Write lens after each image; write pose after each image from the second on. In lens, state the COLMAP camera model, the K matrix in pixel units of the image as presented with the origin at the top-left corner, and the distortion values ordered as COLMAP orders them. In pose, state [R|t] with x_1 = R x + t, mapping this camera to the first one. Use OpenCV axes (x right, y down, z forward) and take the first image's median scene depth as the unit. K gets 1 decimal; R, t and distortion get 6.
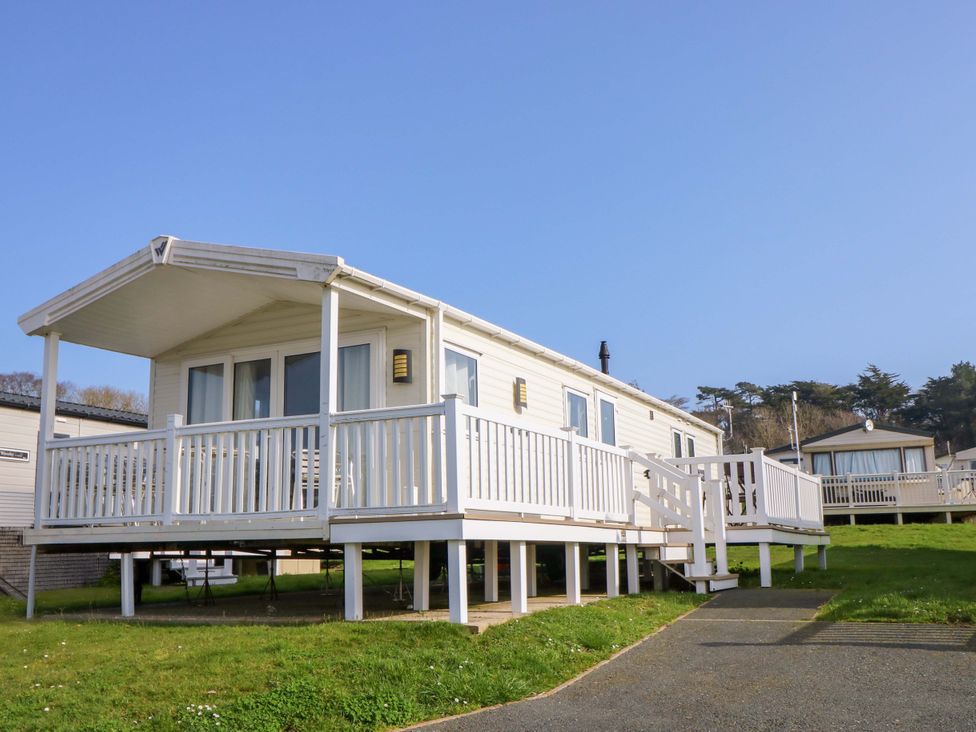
lens RADIAL K [[1050.8, 0, 488.0], [0, 1050.8, 366.0], [0, 0, 1]] dist [0.006951, -0.012951]
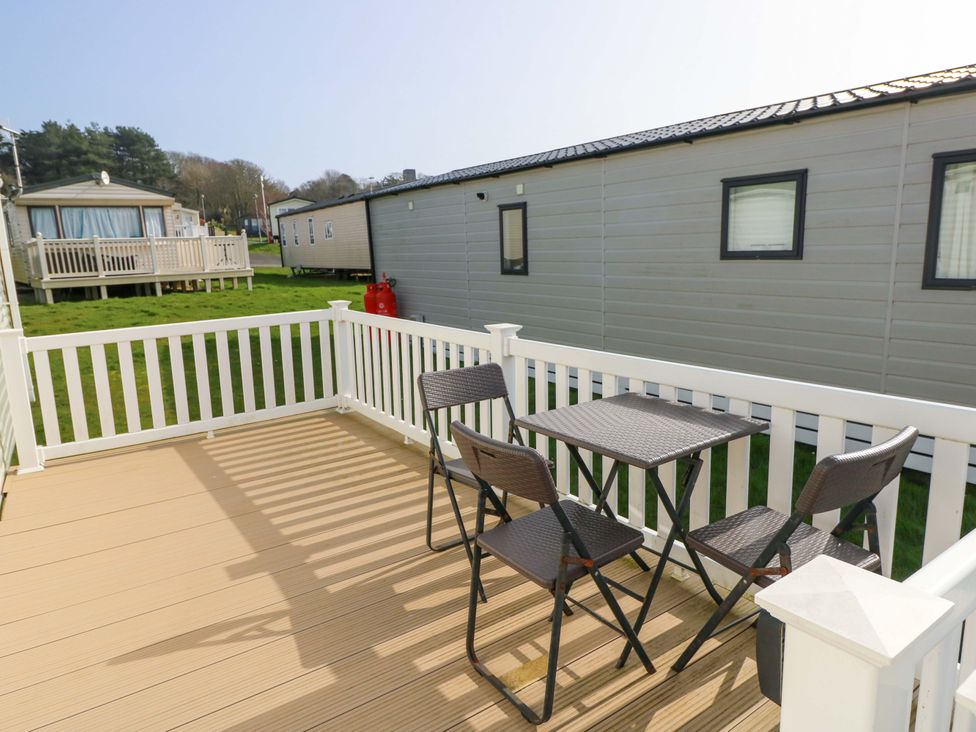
lens RADIAL K [[632.7, 0, 482.8], [0, 632.7, 371.8], [0, 0, 1]] dist [0.000126, -0.002169]
pose [[0.497090, -0.167881, 0.851303, 0.113613], [-0.138208, 0.953260, 0.268689, 0.062144], [-0.856621, -0.251220, 0.450653, 1.111984]]
